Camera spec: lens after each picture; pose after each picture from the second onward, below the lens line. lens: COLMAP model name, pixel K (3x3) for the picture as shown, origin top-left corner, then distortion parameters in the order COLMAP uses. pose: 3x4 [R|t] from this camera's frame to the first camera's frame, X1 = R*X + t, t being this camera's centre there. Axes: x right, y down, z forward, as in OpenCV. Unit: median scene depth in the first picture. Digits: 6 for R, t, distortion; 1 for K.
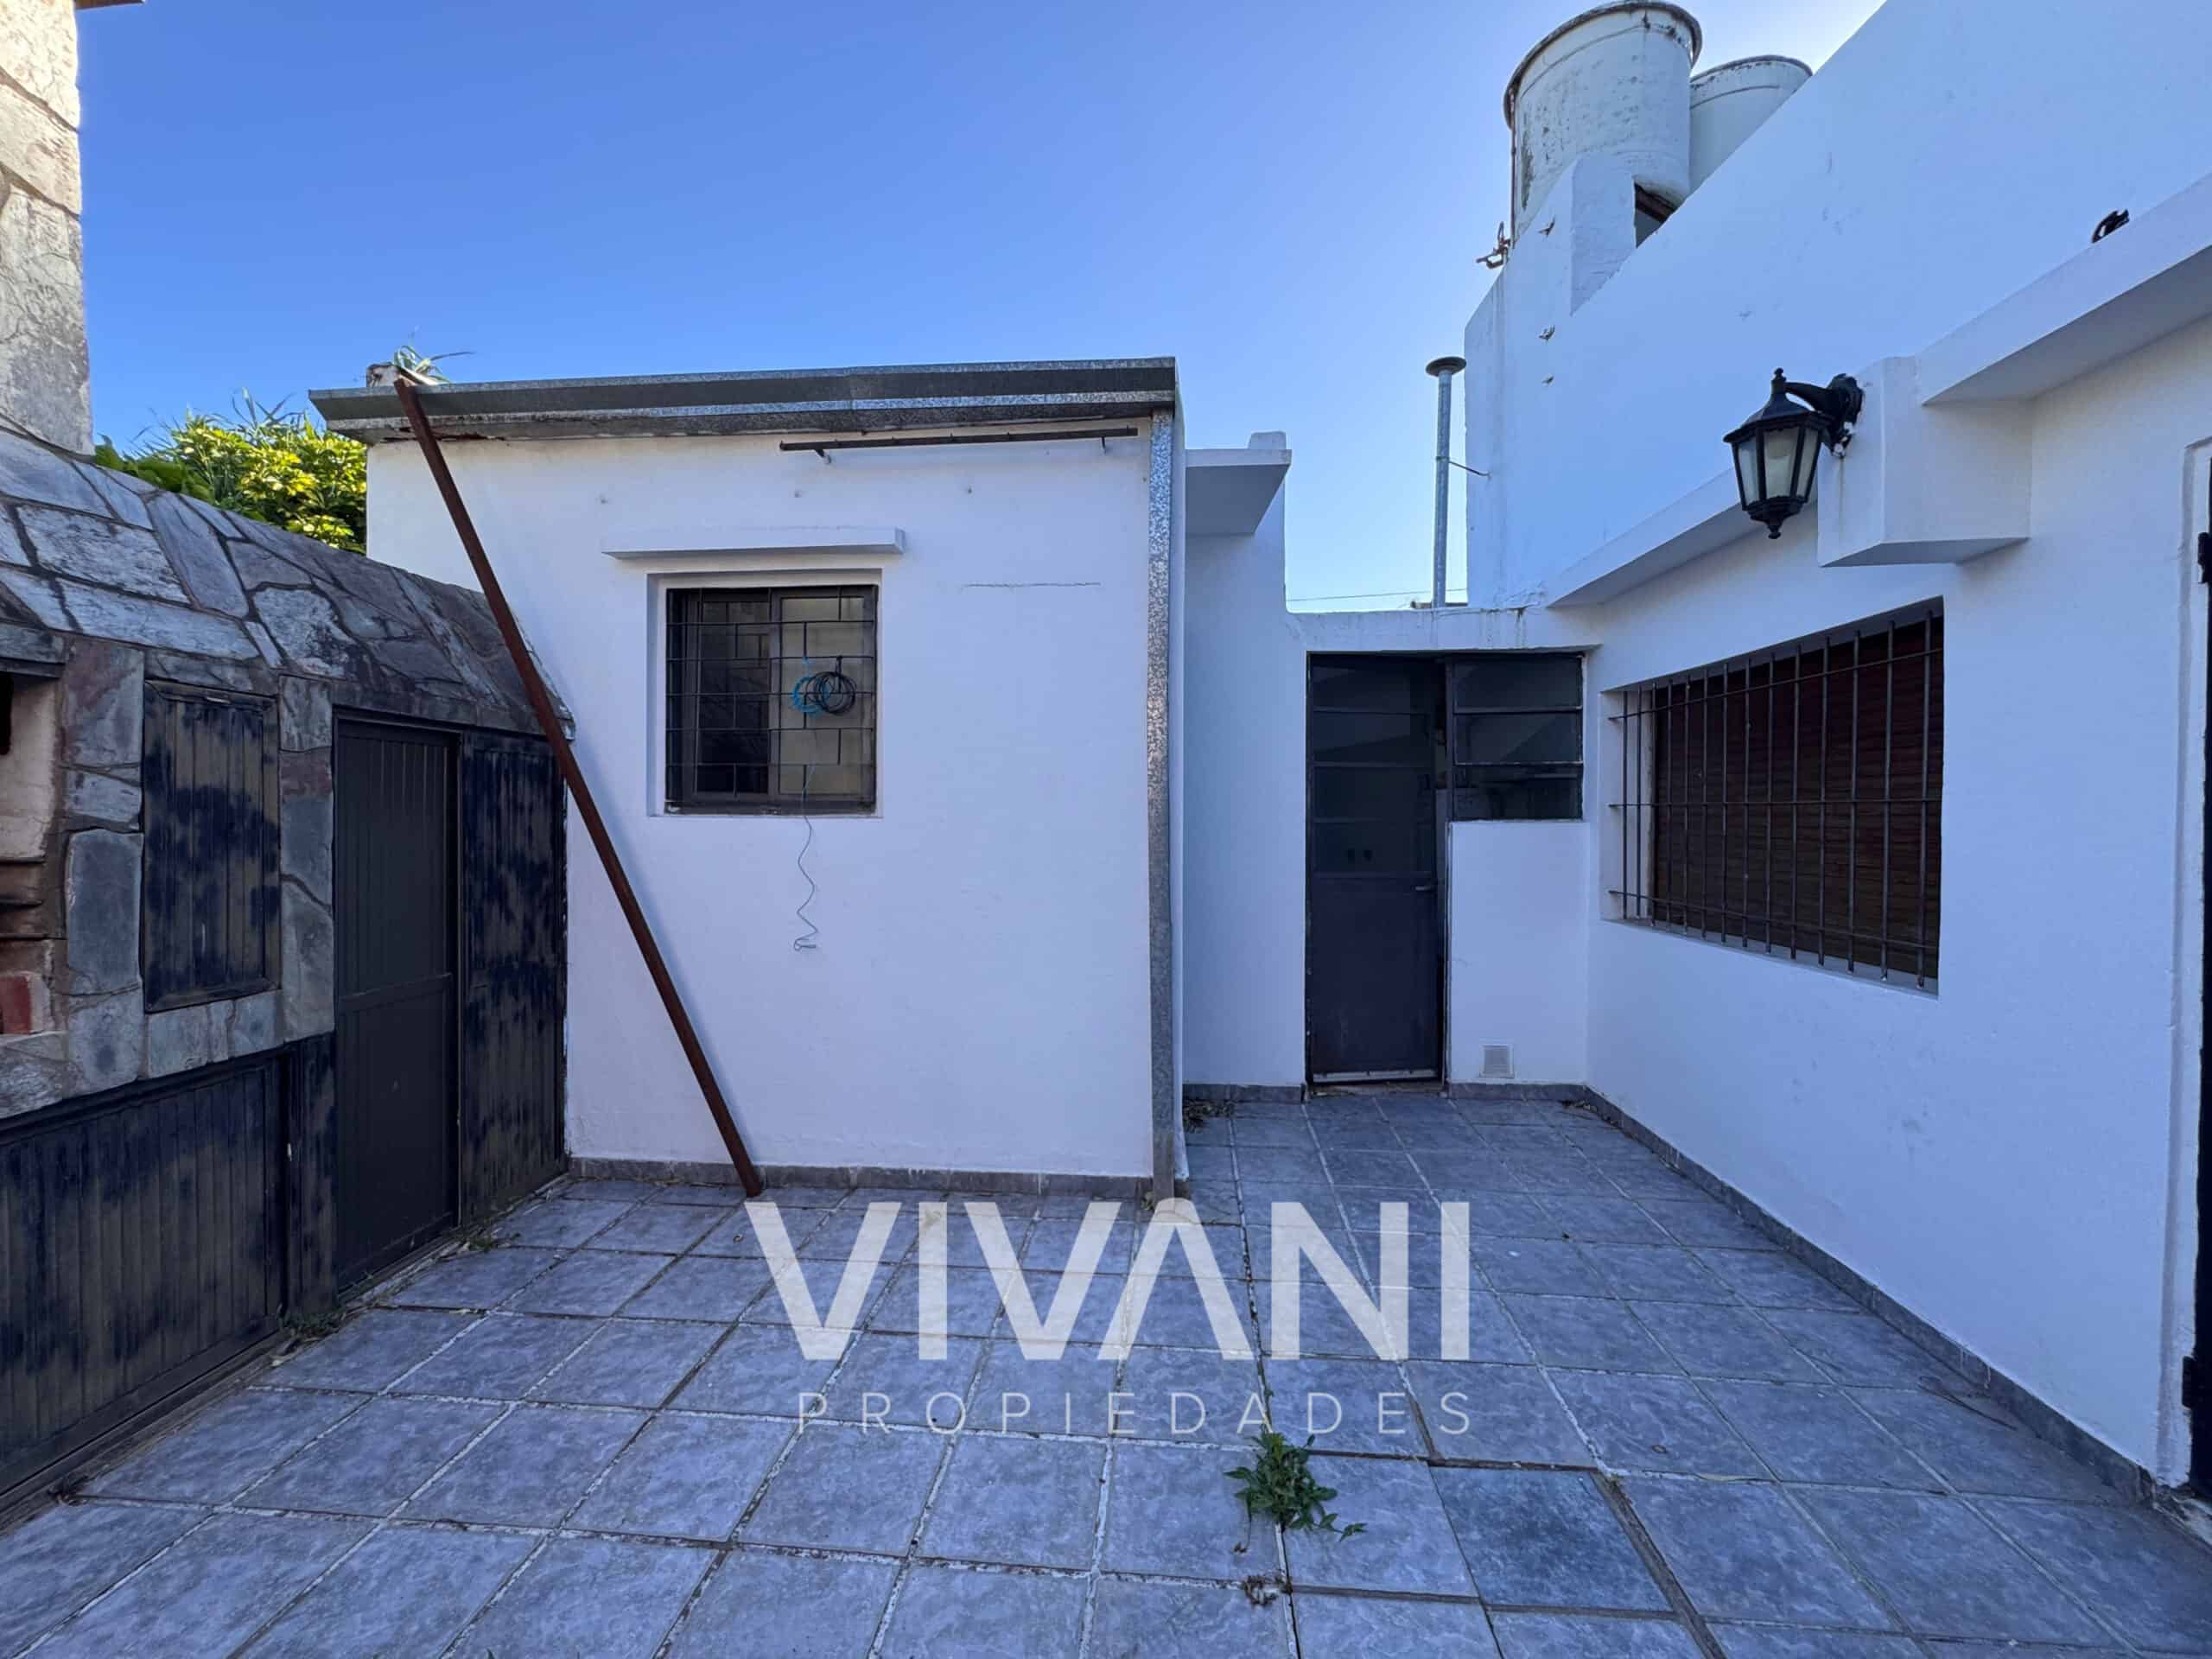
lens RADIAL K [[889.3, 0, 1102.6], [0, 889.3, 824.2], [0, 0, 1]] dist [-0.003666, 0.001038]
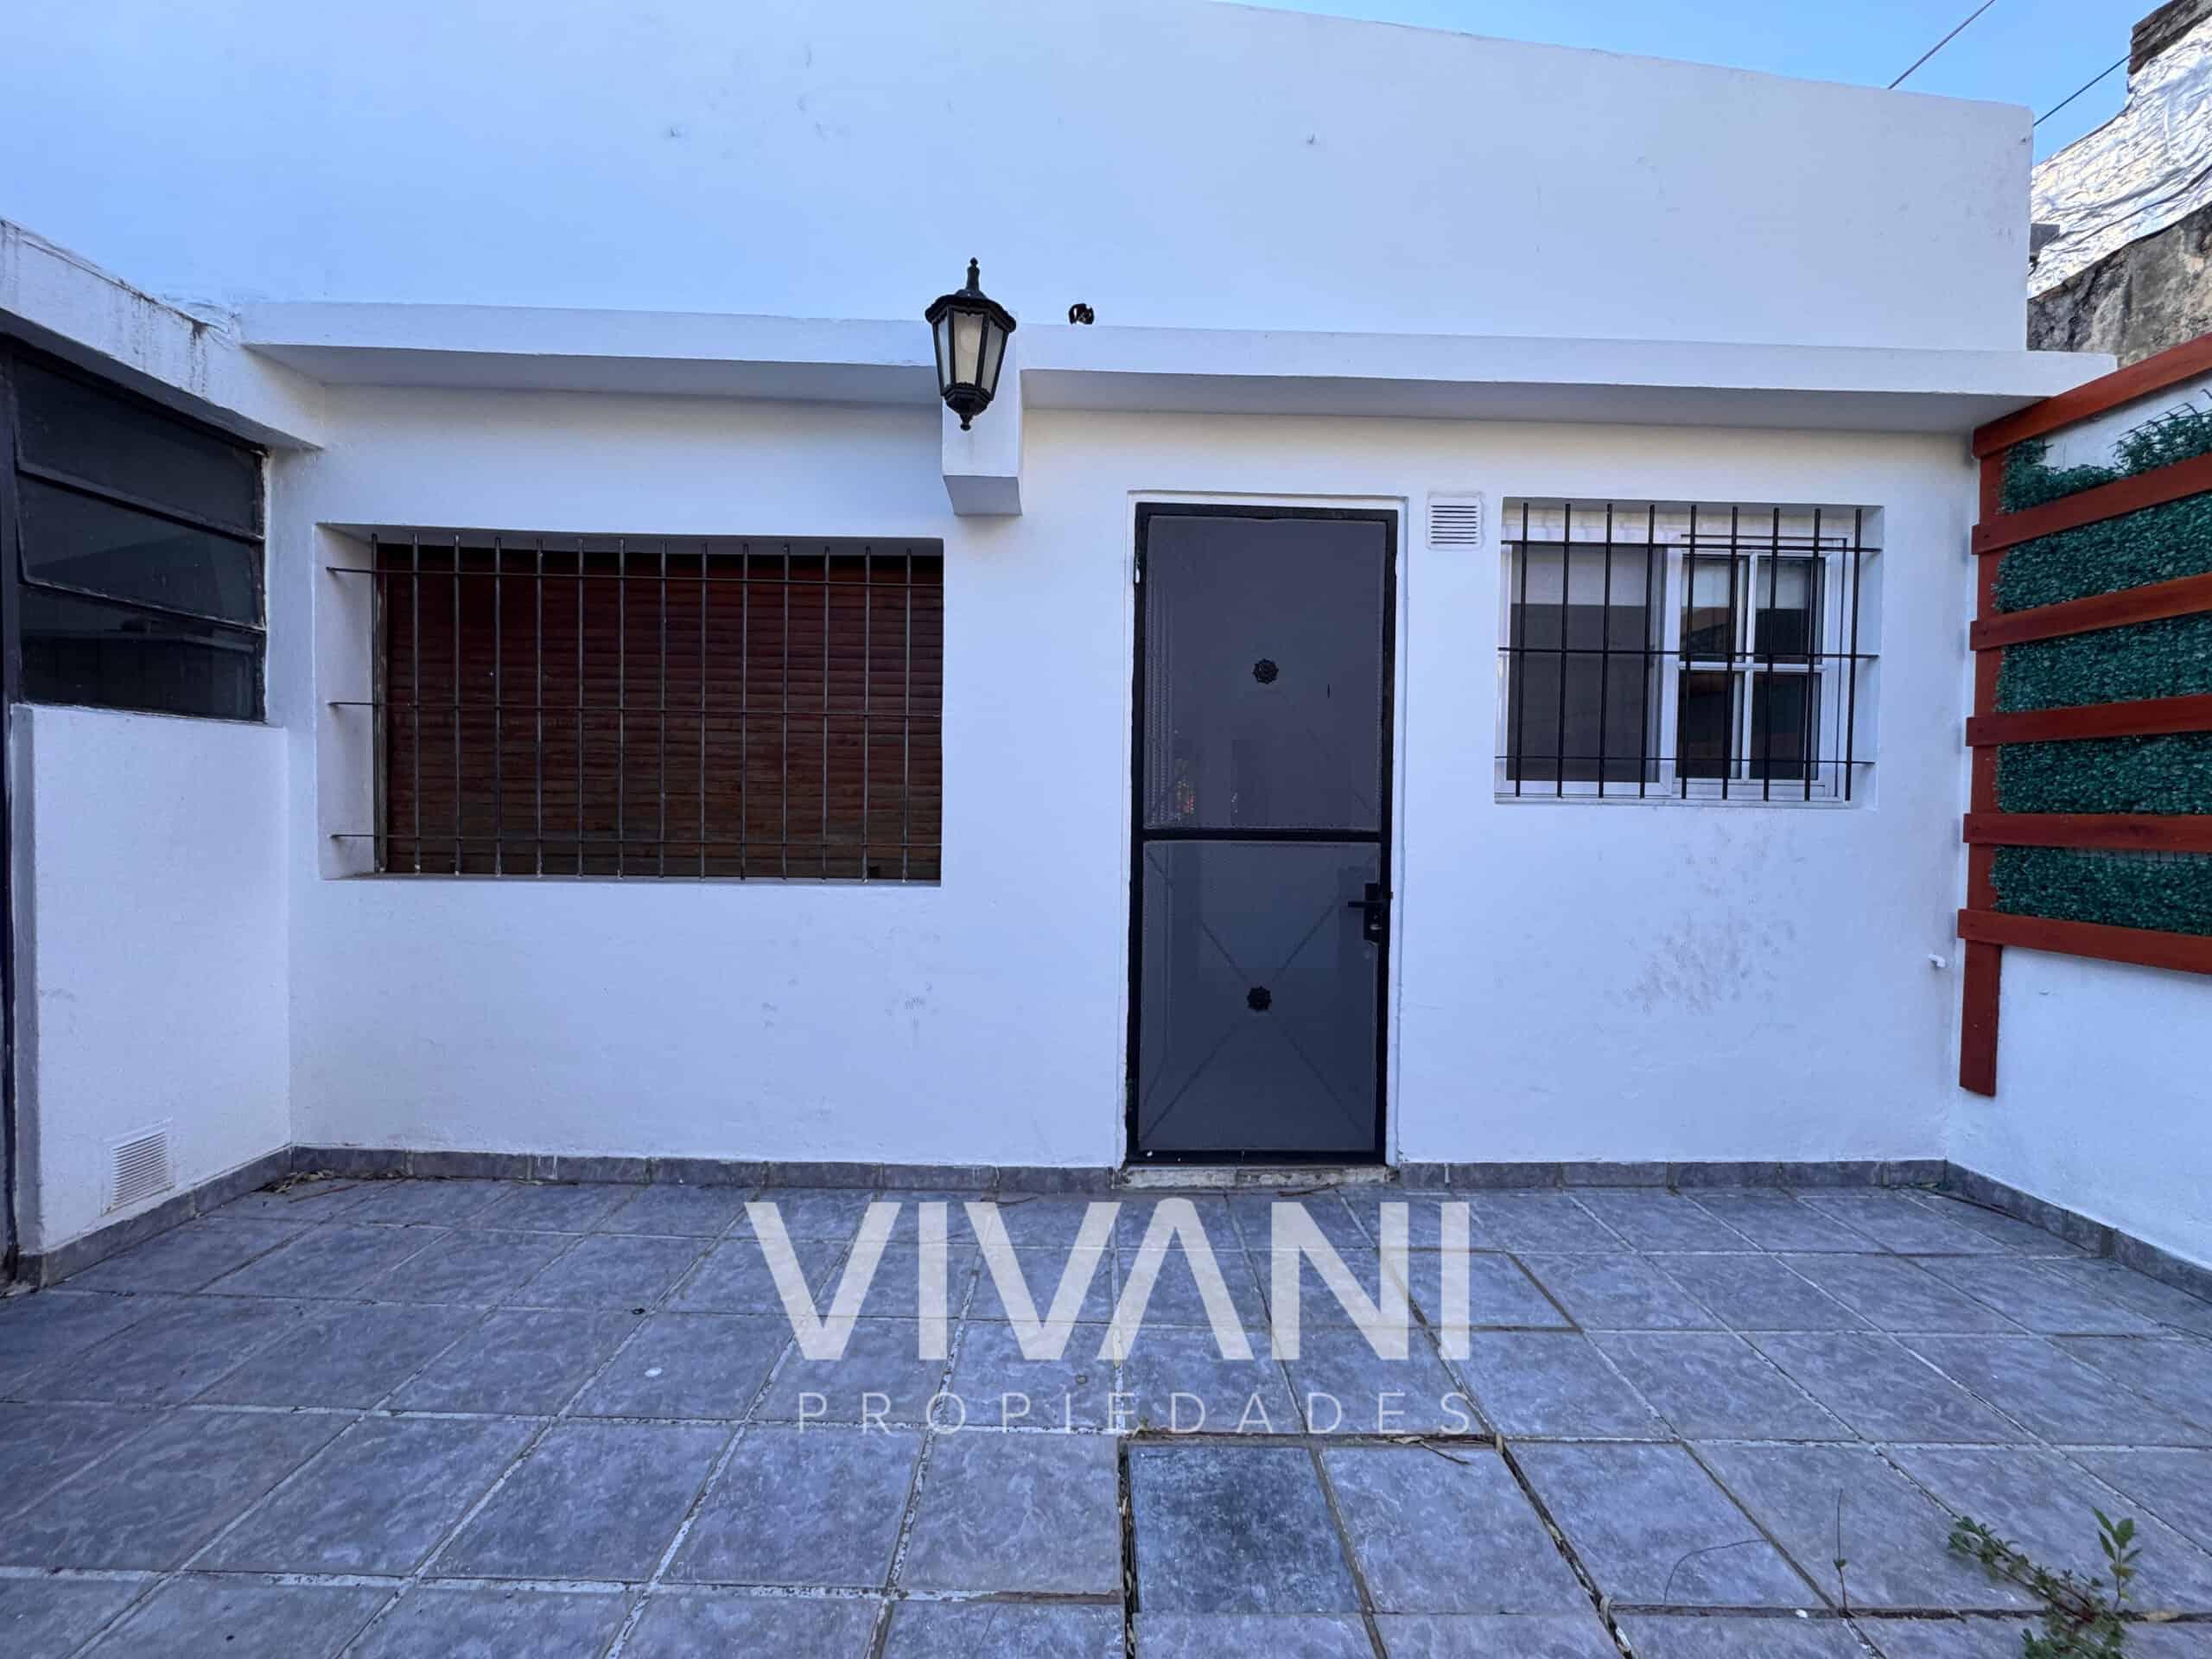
lens RADIAL K [[889.3, 0, 1102.6], [0, 889.3, 824.2], [0, 0, 1]] dist [-0.003666, 0.001038]
pose [[-0.097794, -0.024892, 0.994895, -0.155938], [-0.006490, 0.999682, 0.024374, 0.056535], [-0.995186, -0.004073, -0.097924, 0.591986]]
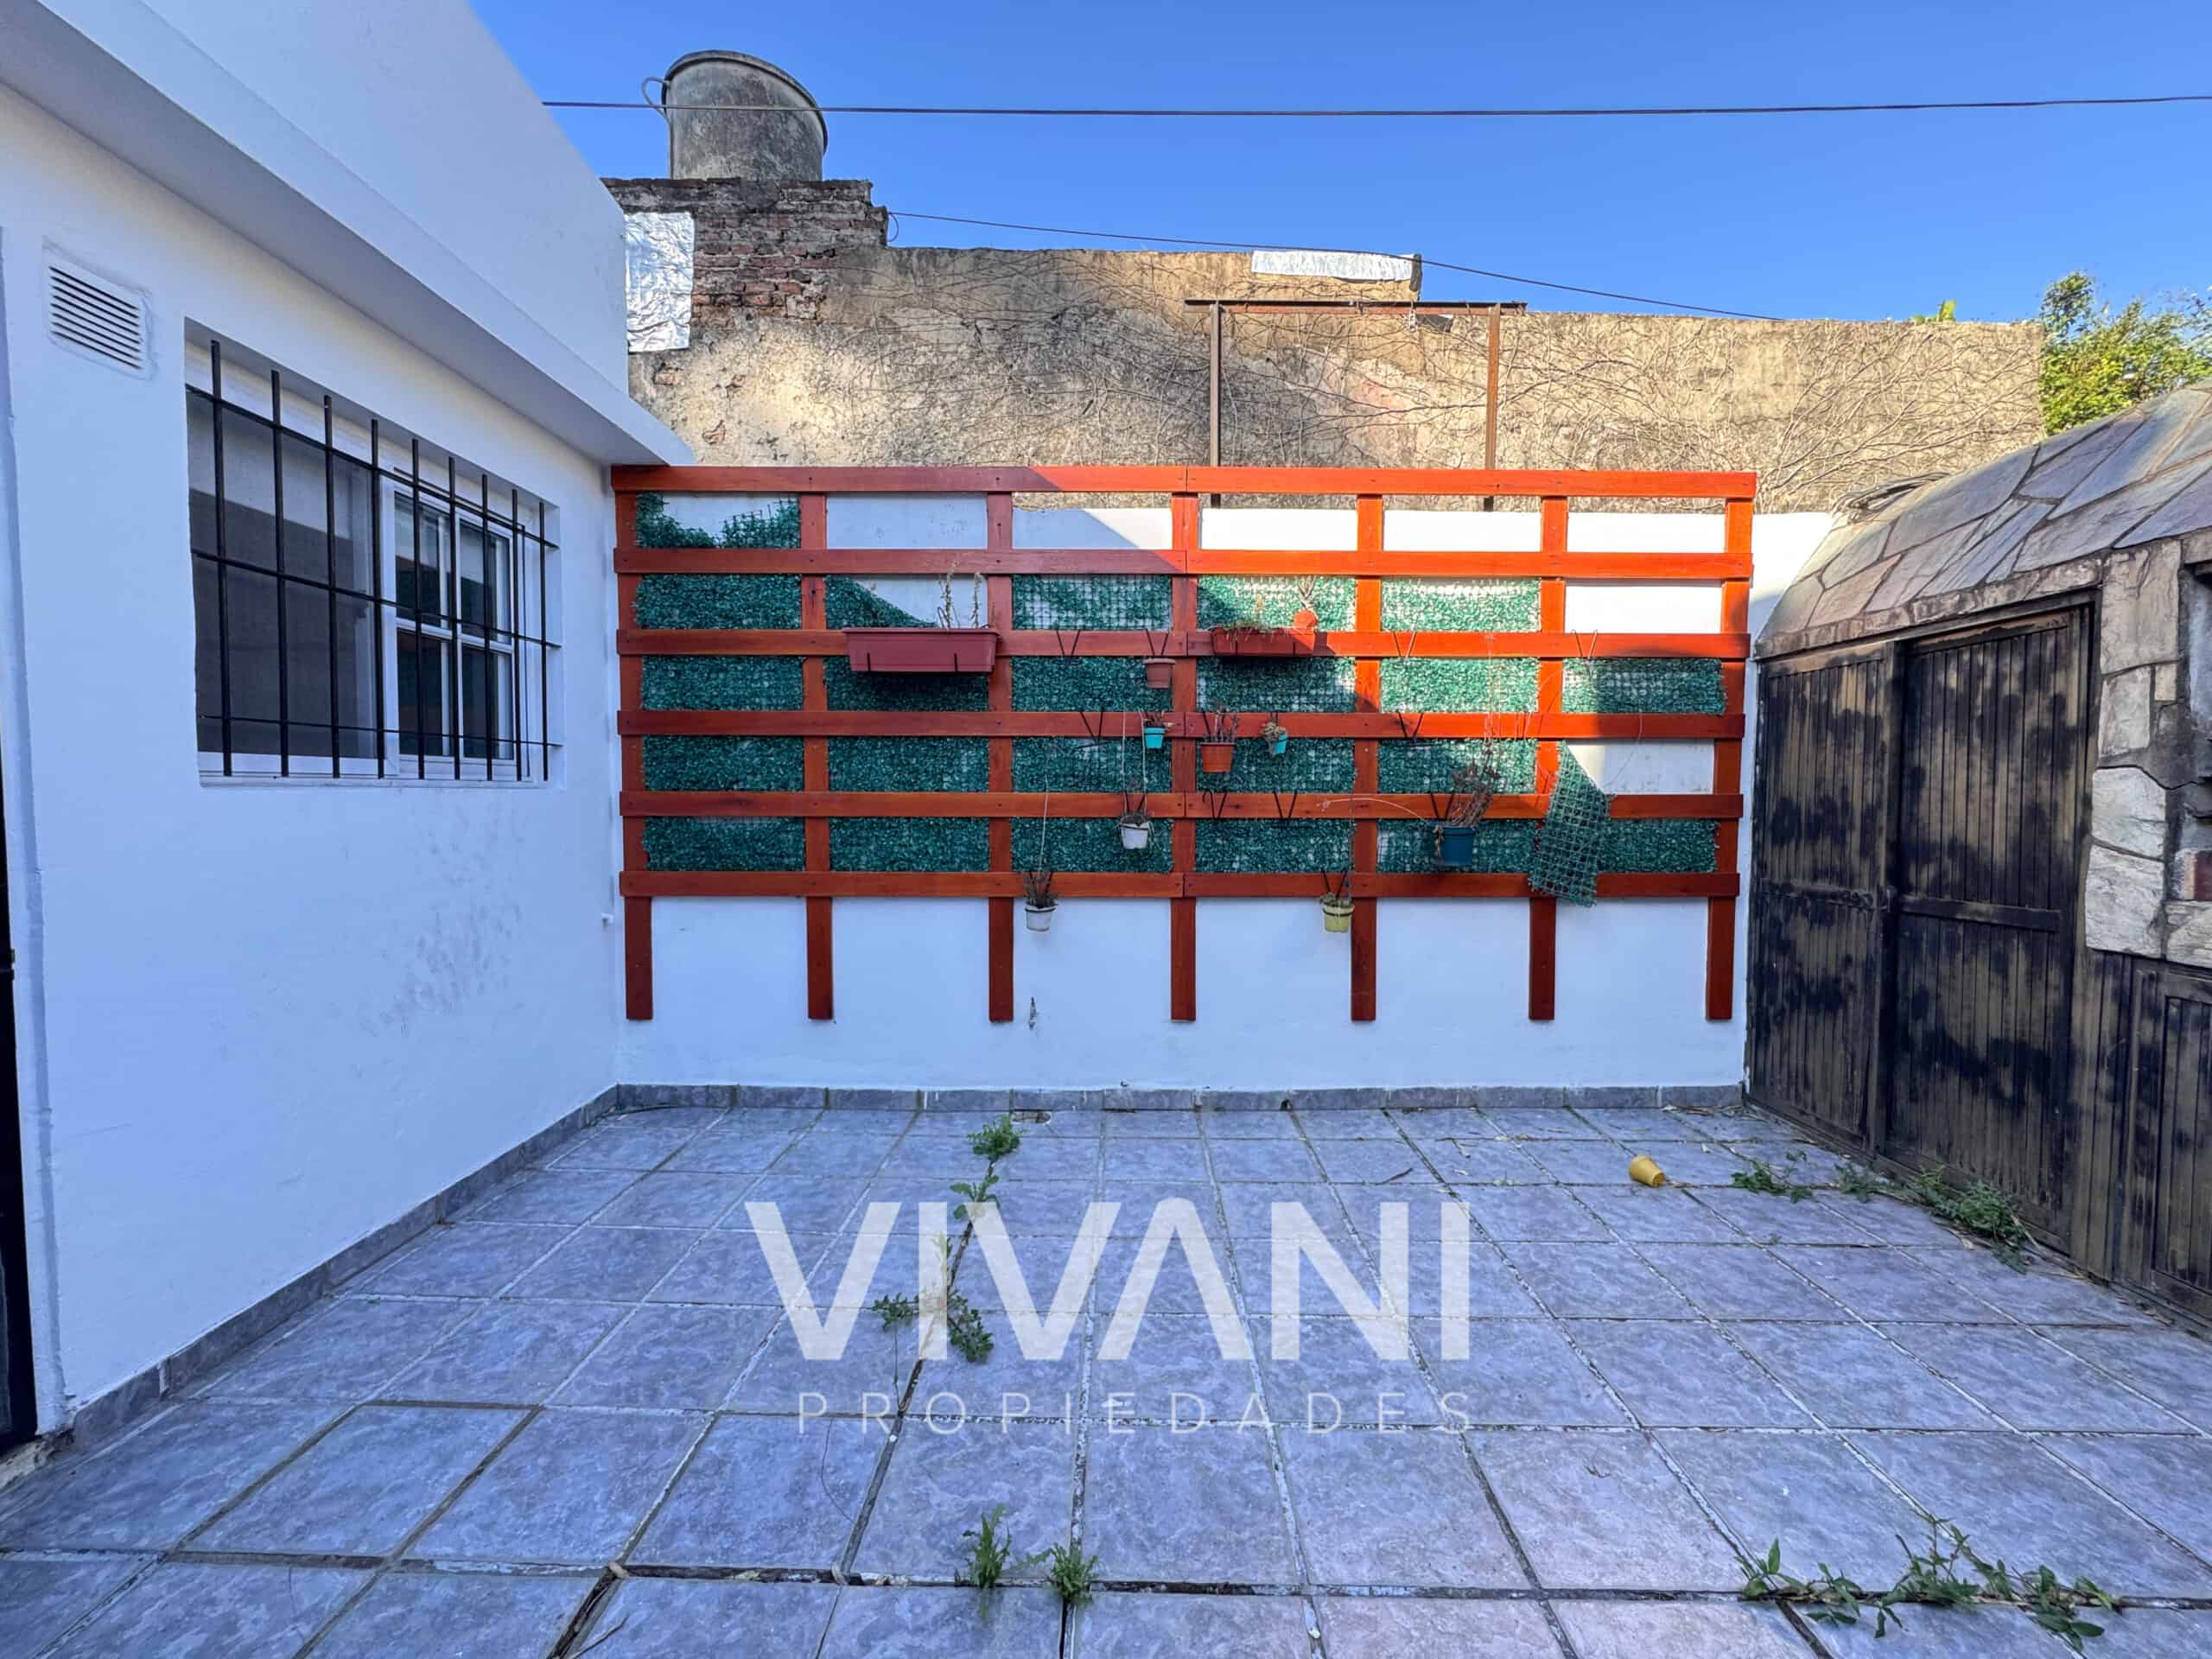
lens RADIAL K [[889.3, 0, 1102.6], [0, 889.3, 824.2], [0, 0, 1]] dist [-0.003666, 0.001038]
pose [[-0.997666, -0.003699, -0.068182, 0.093794], [-0.006820, 0.998936, 0.045609, 0.050021], [0.067941, 0.045967, -0.996630, 0.717417]]
